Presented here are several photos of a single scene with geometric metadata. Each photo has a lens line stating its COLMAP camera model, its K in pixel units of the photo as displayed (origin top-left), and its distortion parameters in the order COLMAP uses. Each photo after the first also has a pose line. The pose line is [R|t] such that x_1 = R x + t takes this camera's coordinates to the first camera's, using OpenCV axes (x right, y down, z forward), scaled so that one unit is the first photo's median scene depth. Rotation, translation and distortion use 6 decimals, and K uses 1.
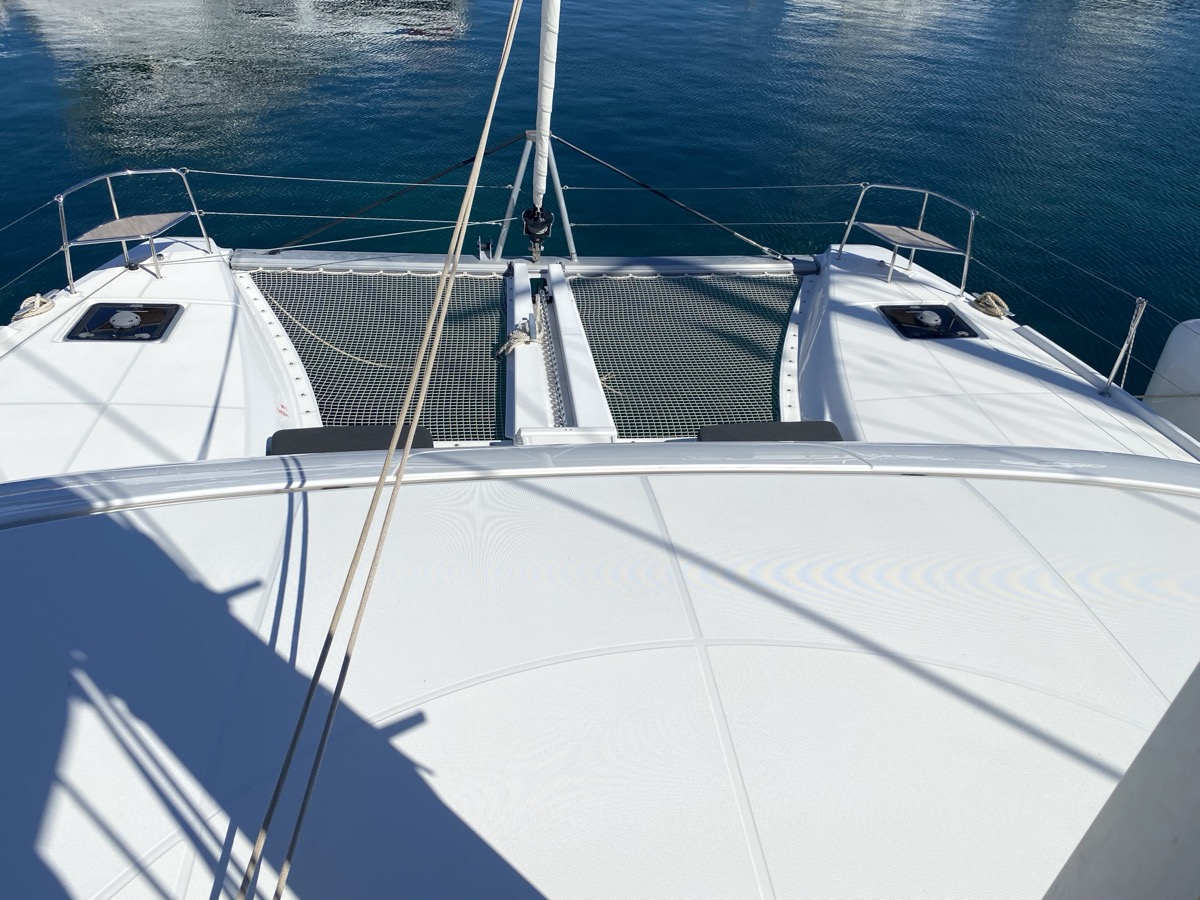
lens RADIAL K [[916.6, 0, 590.1], [0, 916.6, 449.0], [0, 0, 1]] dist [0.004876, -0.015780]
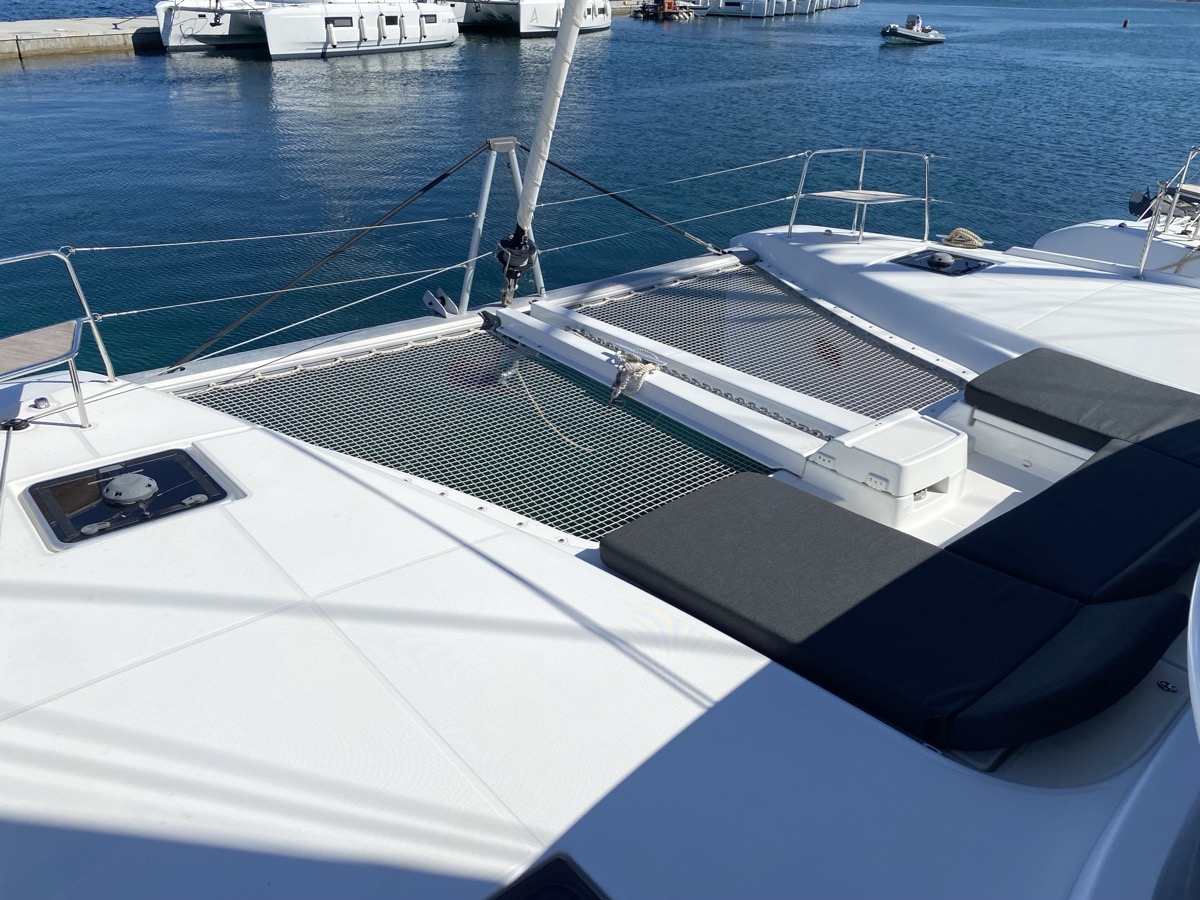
lens RADIAL K [[916.6, 0, 598.6], [0, 916.6, 441.8], [0, 0, 1]] dist [0.004876, -0.015780]
pose [[0.825038, -0.277491, 0.492251, -0.438291], [0.334537, 0.941914, -0.029728, -0.044885], [-0.455409, 0.189203, 0.869946, 0.305440]]
